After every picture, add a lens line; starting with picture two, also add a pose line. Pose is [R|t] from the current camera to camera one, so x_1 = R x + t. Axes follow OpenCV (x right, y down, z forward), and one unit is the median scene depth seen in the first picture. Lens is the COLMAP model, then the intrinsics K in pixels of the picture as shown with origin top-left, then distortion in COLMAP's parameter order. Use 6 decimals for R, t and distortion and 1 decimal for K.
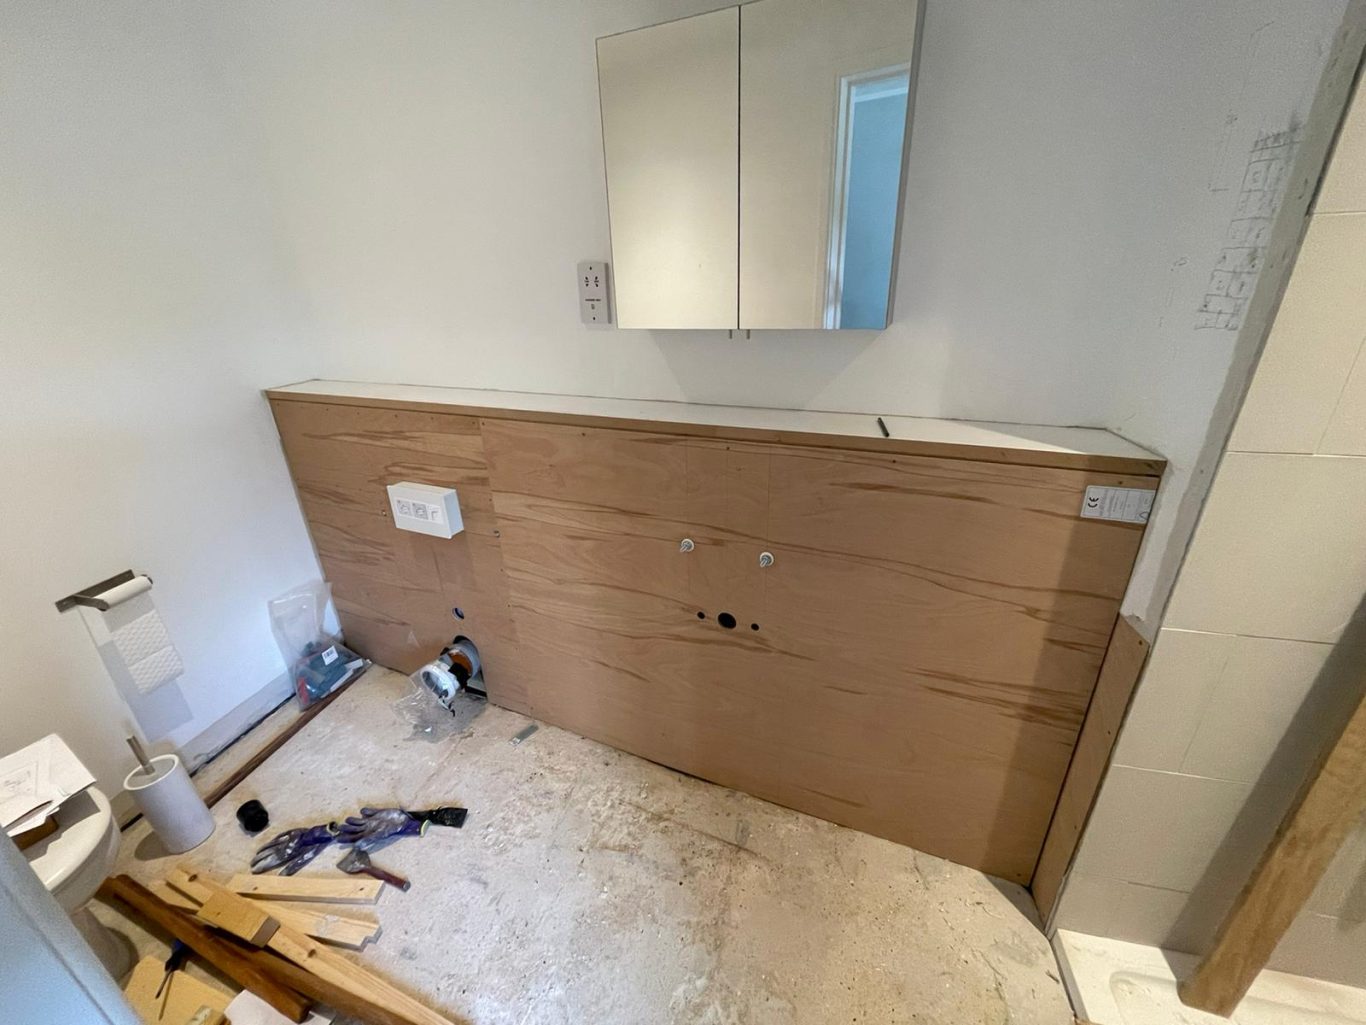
lens RADIAL K [[548.9, 0, 679.1], [0, 548.9, 511.0], [0, 0, 1]] dist [-0.004493, 0.001135]
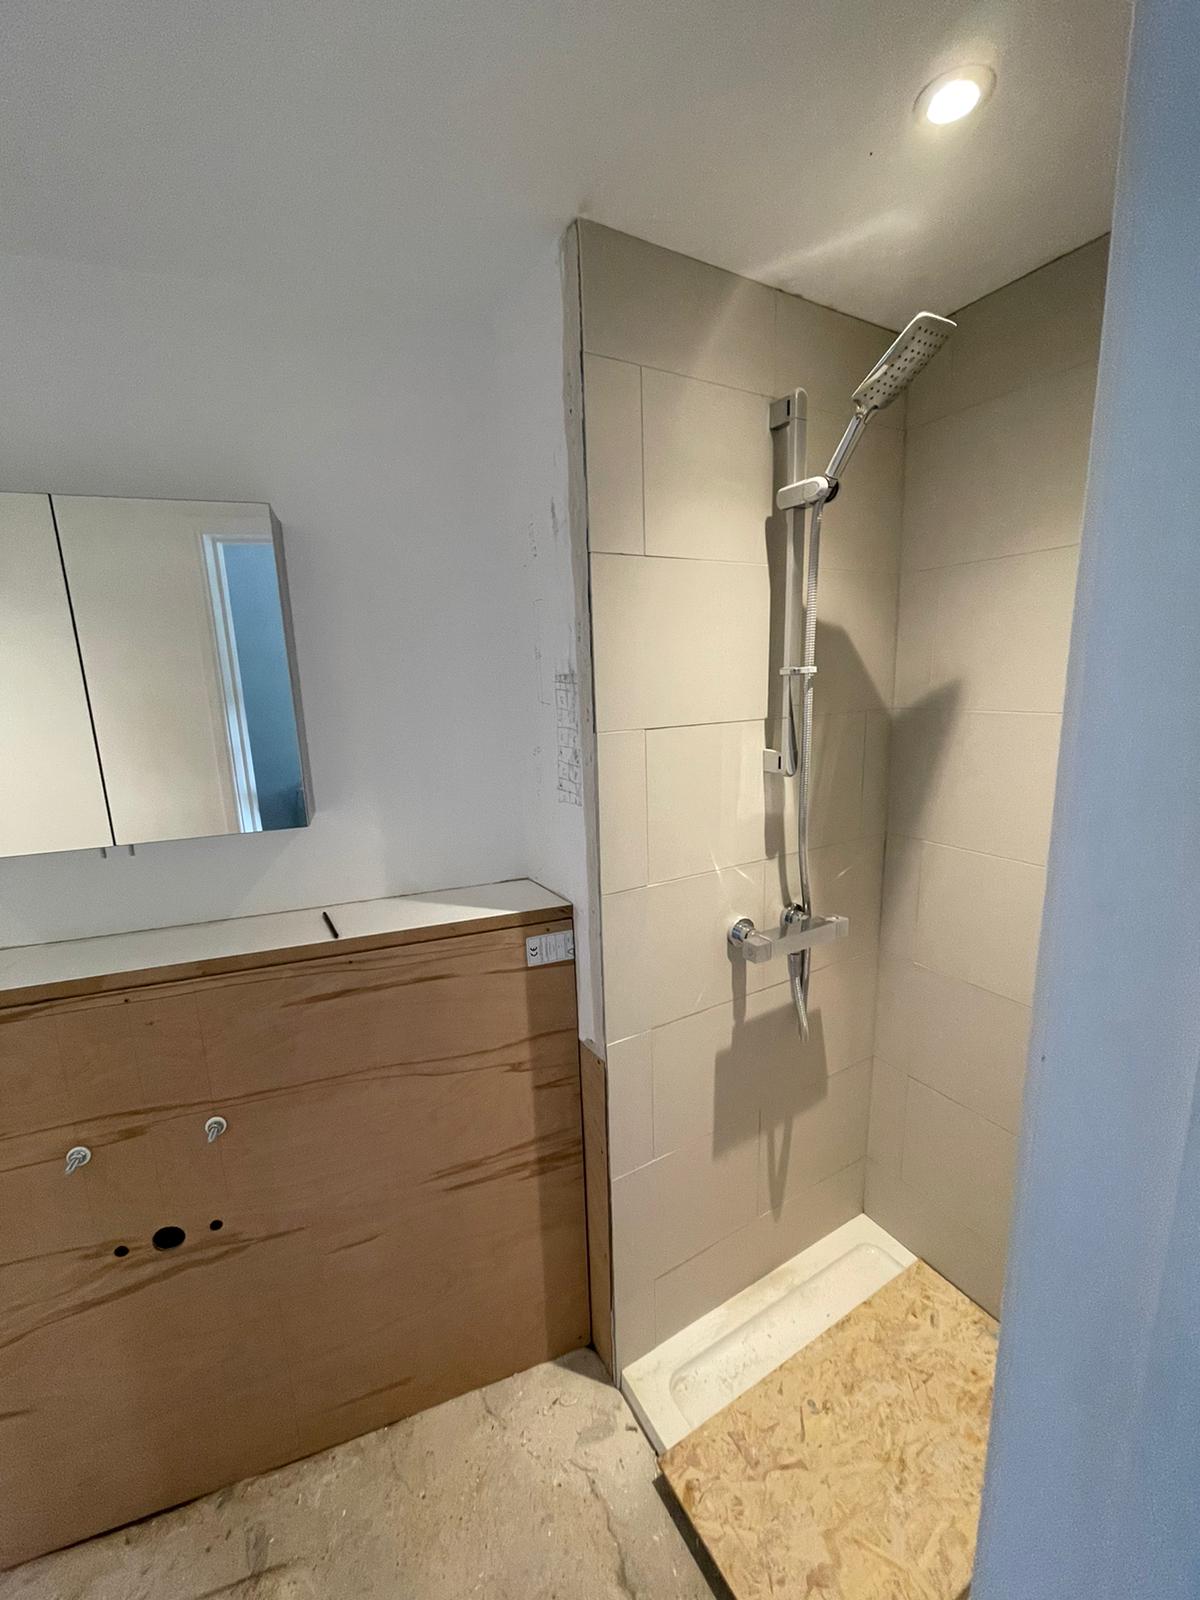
lens RADIAL K [[642.9, 0, 601.2], [0, 642.9, 797.7], [0, 0, 1]] dist [-0.004493, 0.001135]
pose [[0.727621, -0.120485, 0.675316, 0.005335], [0.272464, 0.954230, -0.123320, -0.102905], [-0.629549, 0.273730, 0.727146, -0.113923]]
